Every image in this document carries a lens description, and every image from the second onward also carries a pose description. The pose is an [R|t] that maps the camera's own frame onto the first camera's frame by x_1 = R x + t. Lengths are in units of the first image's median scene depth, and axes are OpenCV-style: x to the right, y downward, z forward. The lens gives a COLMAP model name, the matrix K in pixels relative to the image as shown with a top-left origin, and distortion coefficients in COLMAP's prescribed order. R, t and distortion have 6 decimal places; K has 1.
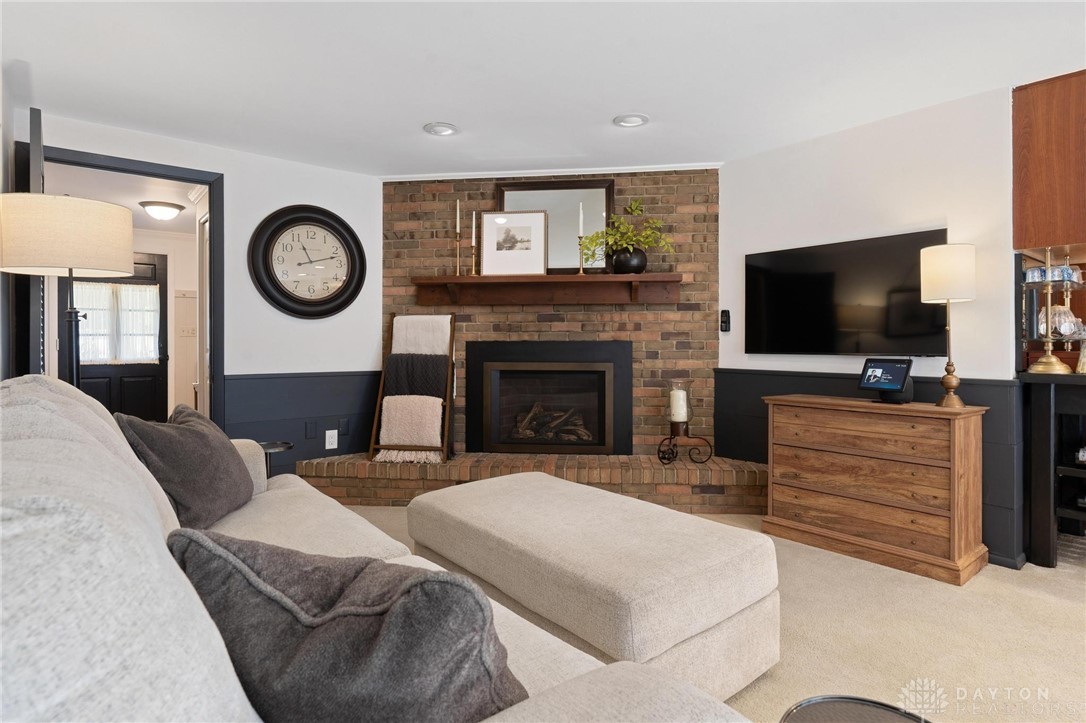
lens RADIAL K [[570.2, 0, 548.8], [0, 570.2, 344.2], [0, 0, 1]] dist [-0.002357, 0.001086]
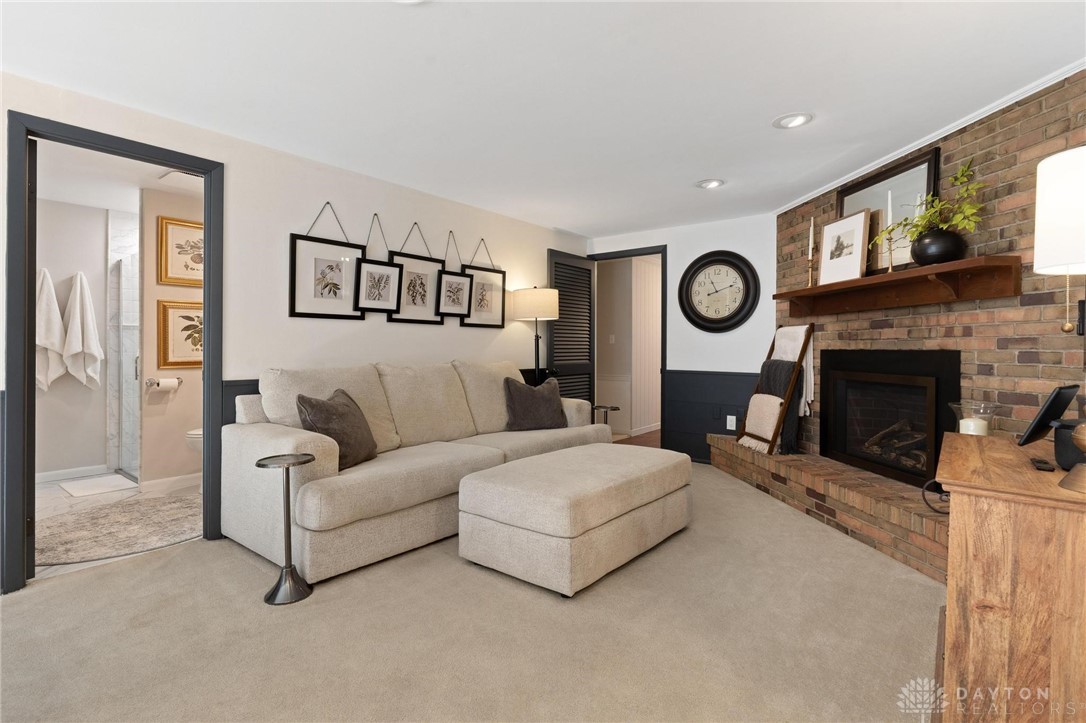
lens RADIAL K [[518.8, 0, 541.7], [0, 518.8, 351.7], [0, 0, 1]] dist [-0.001423, 0.000930]
pose [[0.216142, 0.009138, -0.976319, 0.699339], [-0.007963, 0.999939, 0.007596, -0.004451], [0.976329, 0.006132, 0.216202, 0.304754]]
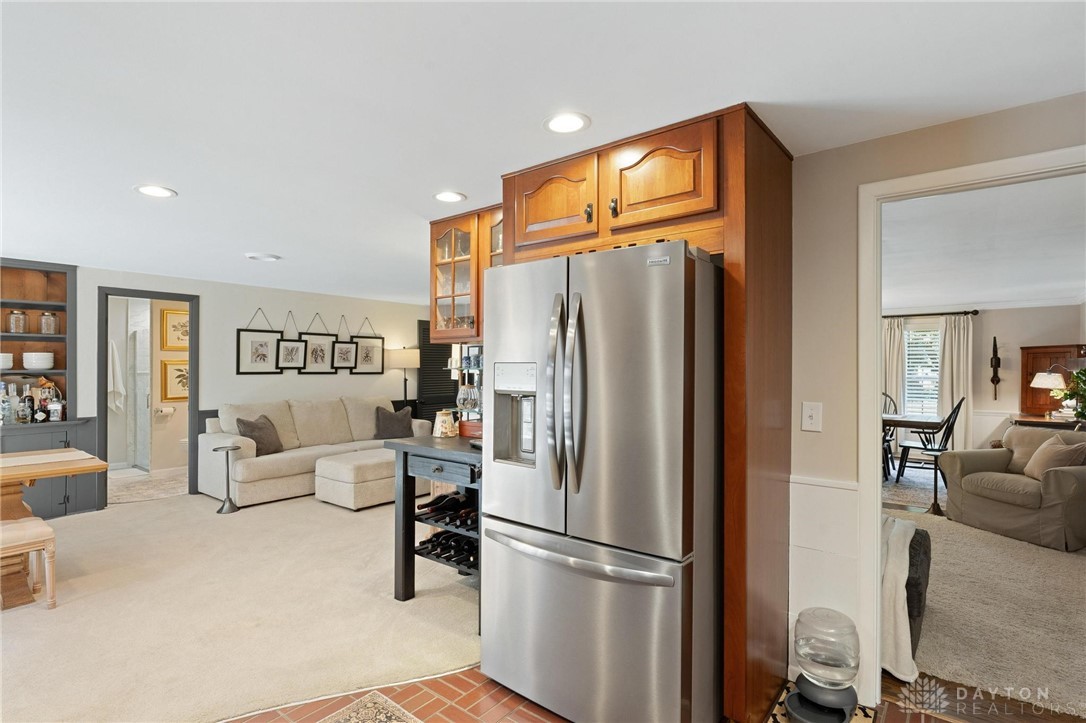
lens RADIAL K [[544.3, 0, 548.9], [0, 544.3, 368.9], [0, 0, 1]] dist [-0.004994, -0.000278]
pose [[0.221687, 0.008342, -0.975082, 1.163141], [-0.006701, 0.999953, 0.007031, -0.049160], [0.975095, 0.004975, 0.221733, 0.481525]]
